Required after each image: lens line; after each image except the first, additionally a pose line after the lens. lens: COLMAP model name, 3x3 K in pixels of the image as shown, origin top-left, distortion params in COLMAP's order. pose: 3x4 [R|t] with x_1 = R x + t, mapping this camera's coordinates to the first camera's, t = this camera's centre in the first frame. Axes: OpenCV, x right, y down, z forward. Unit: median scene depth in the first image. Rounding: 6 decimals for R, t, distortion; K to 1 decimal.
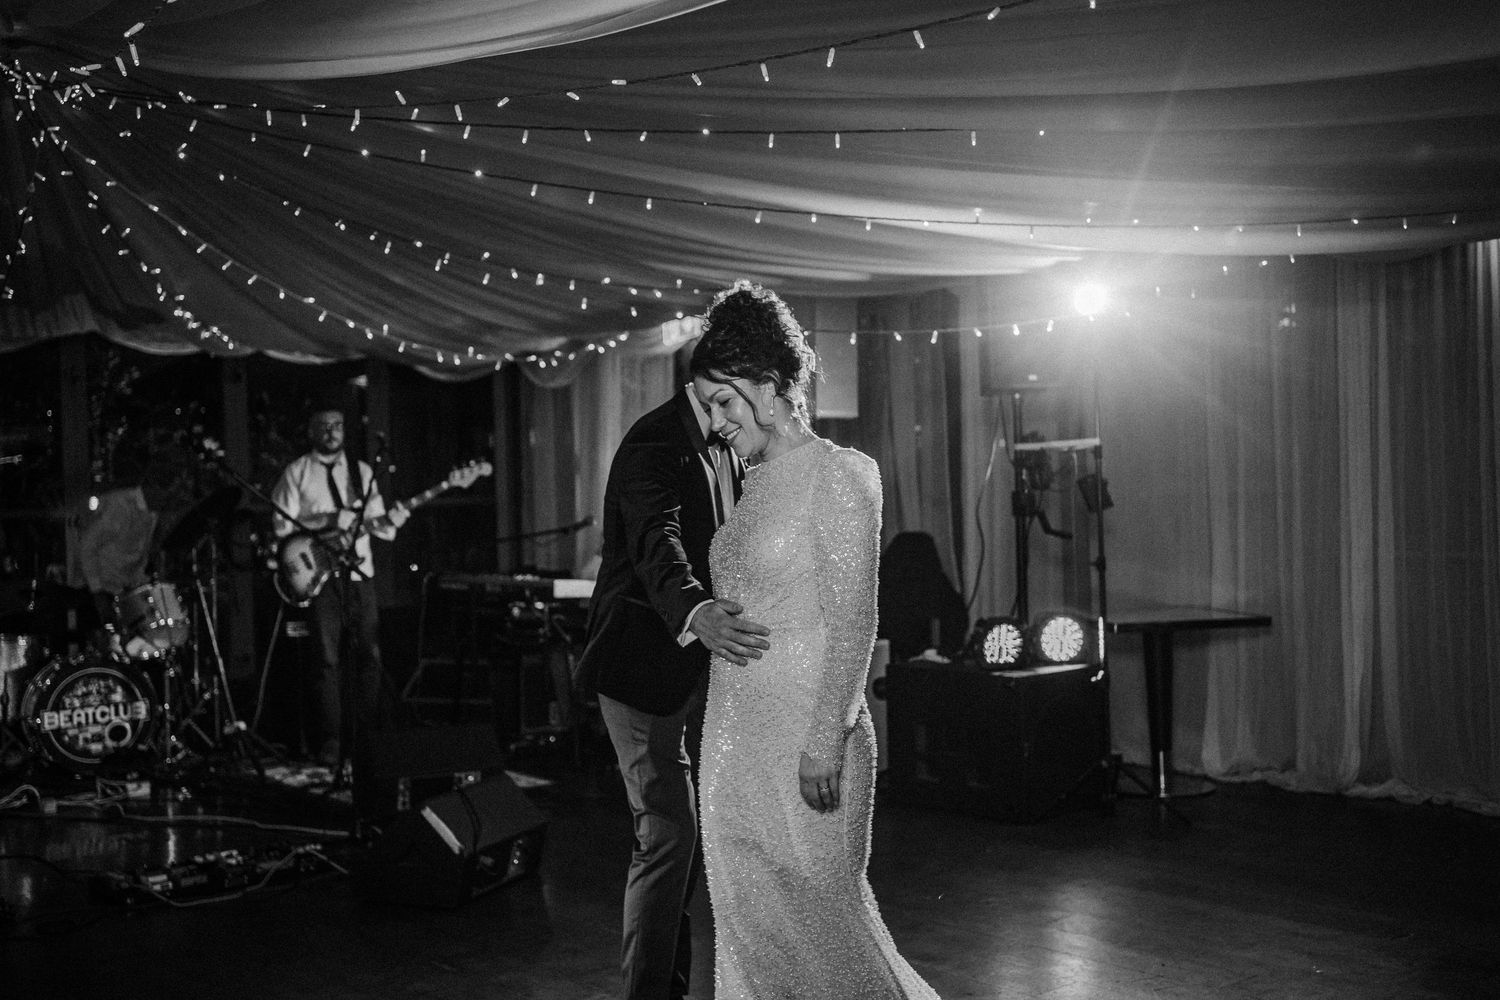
lens RADIAL K [[1710.1, 0, 716.0], [0, 1710.1, 450.0], [0, 0, 1]] dist [0.011438, 0.032894]
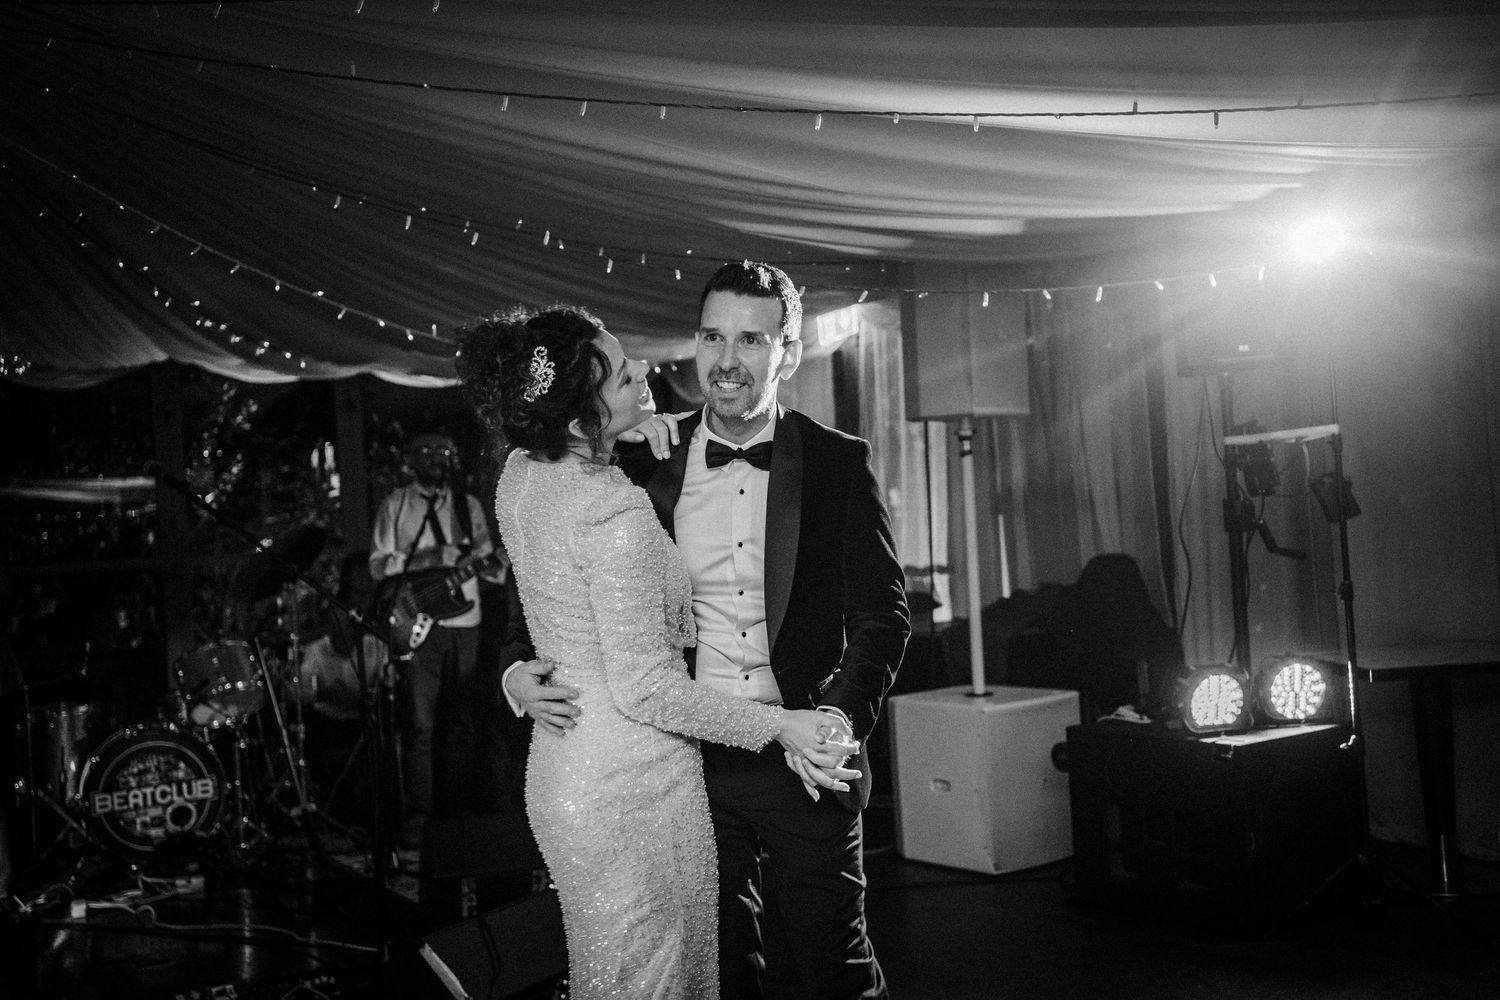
lens RADIAL K [[1679.5, 0, 744.3], [0, 1679.5, 485.4], [0, 0, 1]] dist [0.009893, 0.027565]
pose [[0.990793, -0.037275, -0.130151, 0.051471], [0.037991, 0.999274, 0.003017, 0.006571], [0.129944, -0.007934, 0.991490, 0.197756]]
